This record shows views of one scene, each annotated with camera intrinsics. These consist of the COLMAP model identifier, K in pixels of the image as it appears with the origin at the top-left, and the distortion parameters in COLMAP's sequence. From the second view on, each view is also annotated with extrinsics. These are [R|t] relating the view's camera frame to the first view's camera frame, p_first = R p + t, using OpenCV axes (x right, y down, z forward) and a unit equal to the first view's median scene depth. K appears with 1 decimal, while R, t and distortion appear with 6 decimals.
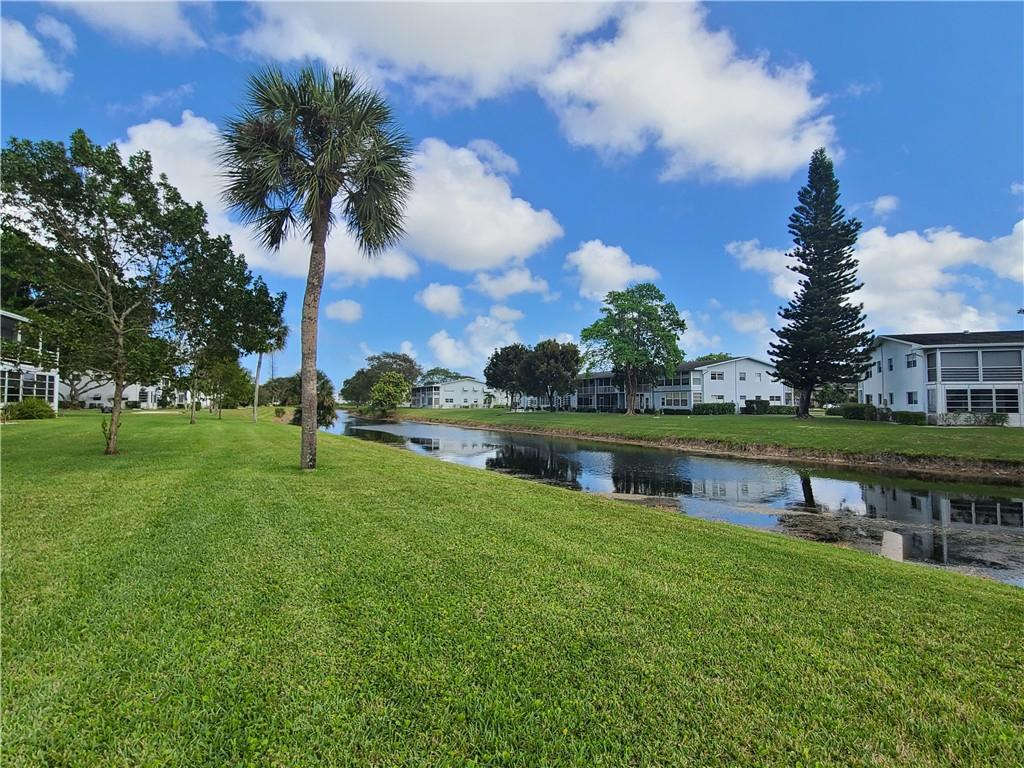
lens RADIAL K [[436.5, 0, 512.0], [0, 436.5, 384.0], [0, 0, 1]] dist [0.000332, 0.000077]
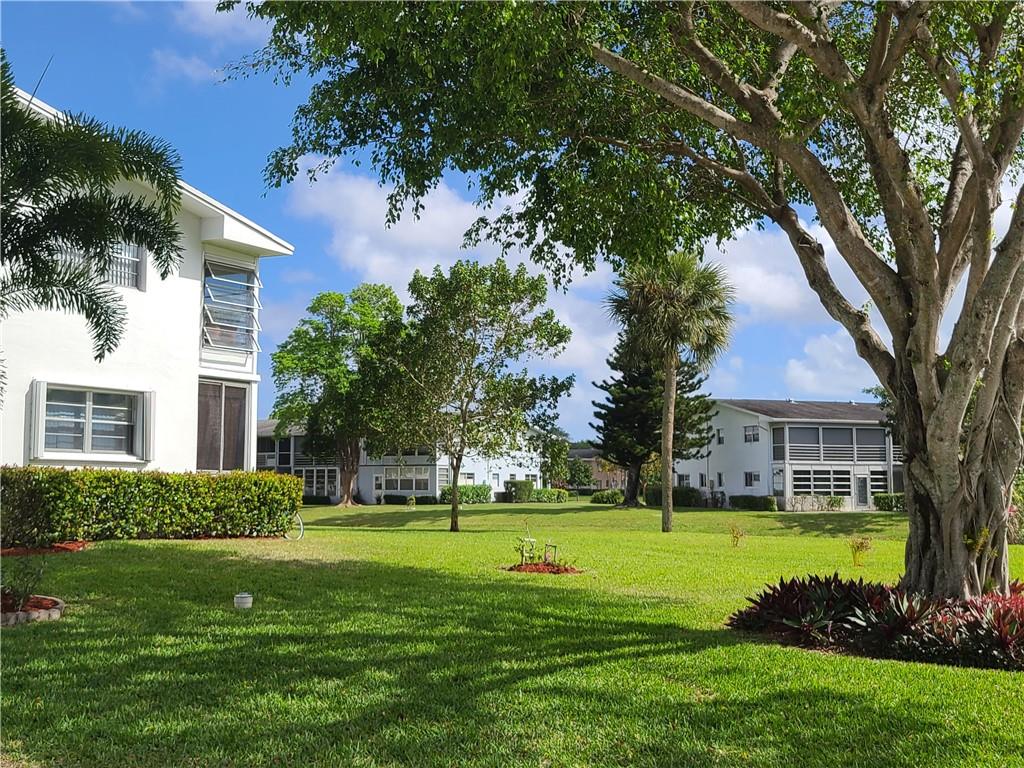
lens RADIAL K [[778.3, 0, 512.0], [0, 778.3, 384.0], [0, 0, 1]] dist [0.001248, 0.000523]
pose [[0.865970, 0.062260, 0.496205, -0.260073], [-0.019266, 0.995637, -0.091303, -0.004932], [-0.499724, 0.069506, 0.863391, -0.072332]]
